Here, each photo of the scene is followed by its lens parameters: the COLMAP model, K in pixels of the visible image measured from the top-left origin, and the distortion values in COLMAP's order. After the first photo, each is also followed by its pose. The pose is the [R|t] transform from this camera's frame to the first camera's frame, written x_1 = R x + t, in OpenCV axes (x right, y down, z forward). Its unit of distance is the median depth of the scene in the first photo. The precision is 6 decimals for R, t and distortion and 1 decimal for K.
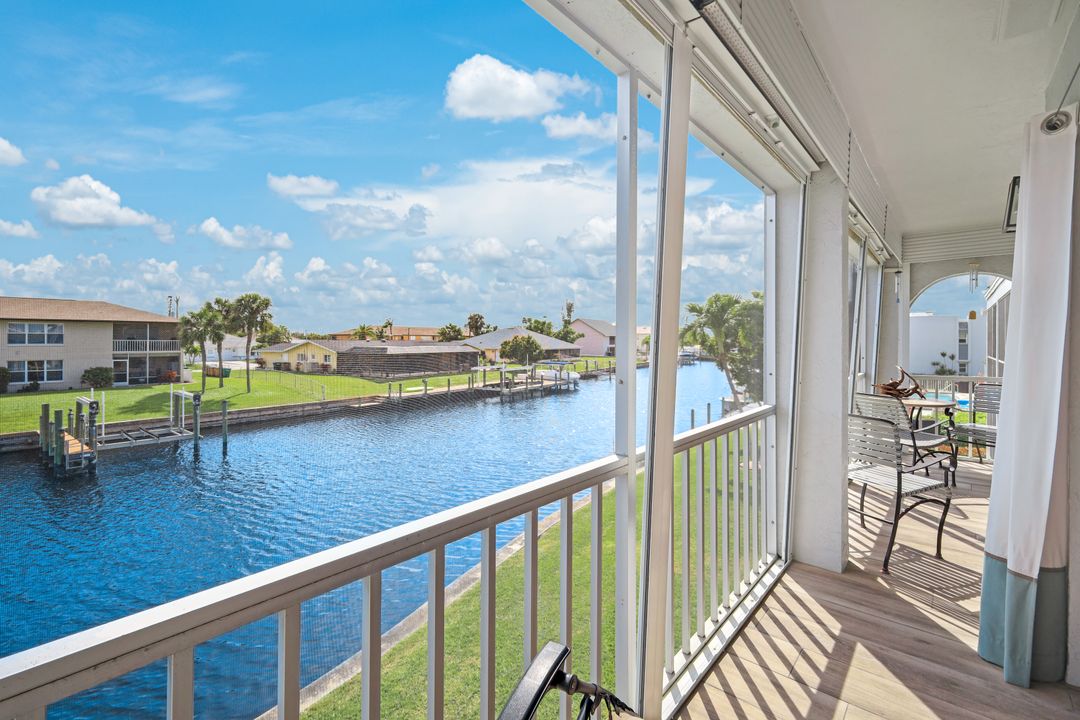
lens RADIAL K [[485.6, 0, 552.1], [0, 485.6, 344.3], [0, 0, 1]] dist [-0.008718, -0.001137]
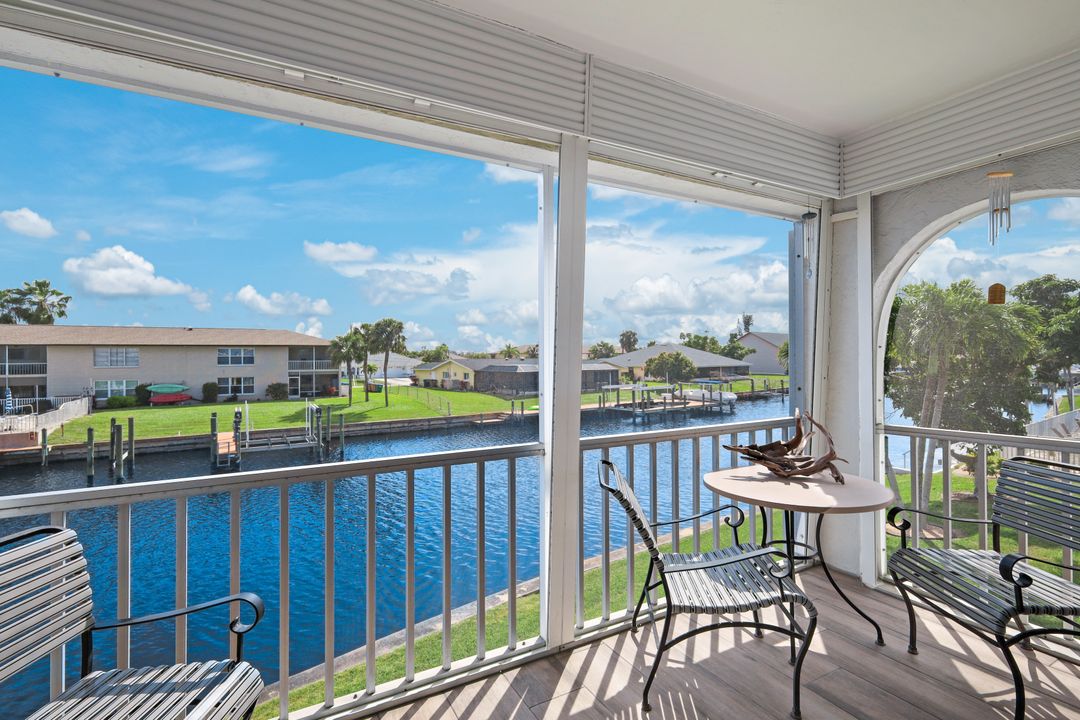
lens RADIAL K [[485.6, 0, 547.2], [0, 485.6, 355.2], [0, 0, 1]] dist [-0.008718, -0.001137]
pose [[0.927980, -0.011722, -0.372445, 0.116863], [0.006855, 0.999873, -0.014391, -0.000566], [0.372567, 0.010802, 0.927943, 0.080332]]
